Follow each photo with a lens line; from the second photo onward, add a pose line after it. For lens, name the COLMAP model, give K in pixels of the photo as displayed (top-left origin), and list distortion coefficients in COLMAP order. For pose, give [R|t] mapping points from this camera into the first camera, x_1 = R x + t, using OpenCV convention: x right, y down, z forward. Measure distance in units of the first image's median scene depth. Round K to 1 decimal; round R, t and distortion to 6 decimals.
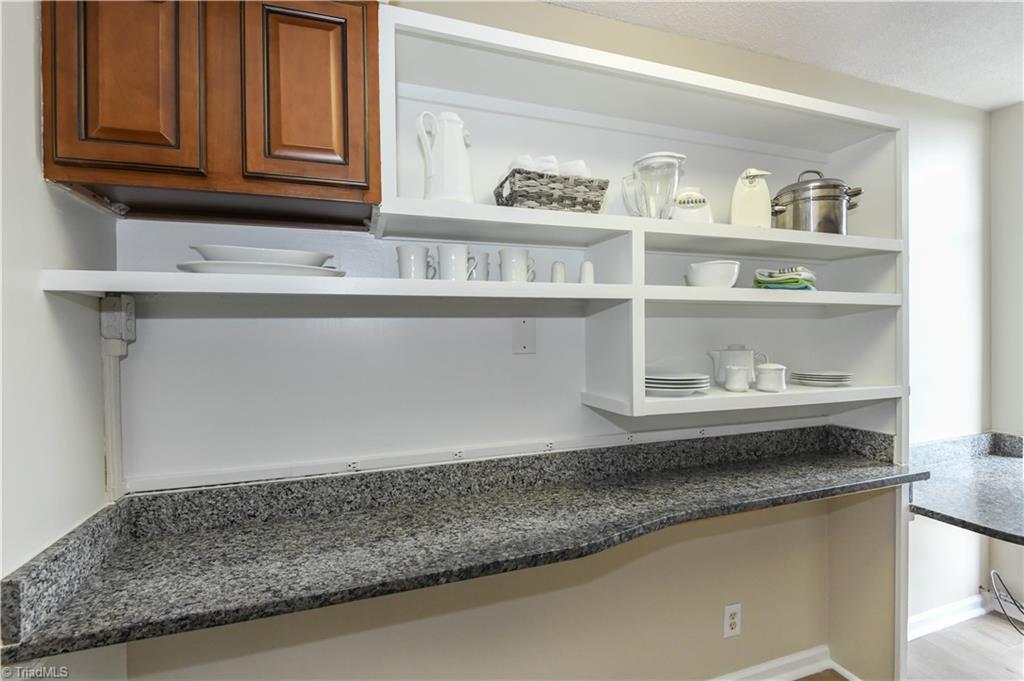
lens RADIAL K [[465.4, 0, 512.0], [0, 465.4, 340.5], [0, 0, 1]] dist [0.017277, -0.015308]
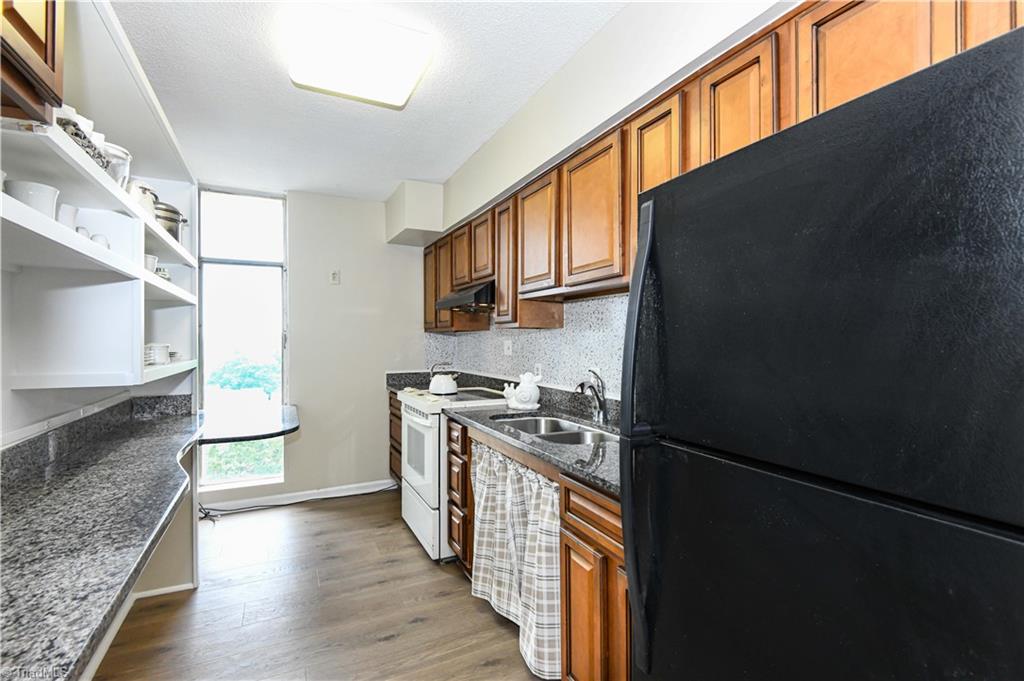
lens RADIAL K [[465.4, 0, 512.0], [0, 465.4, 340.5], [0, 0, 1]] dist [0.017277, -0.015308]
pose [[-0.120752, 0.006754, 0.992660, -0.857998], [0.014224, 0.999886, -0.005073, 0.069009], [-0.992581, 0.013507, -0.120835, 0.225738]]
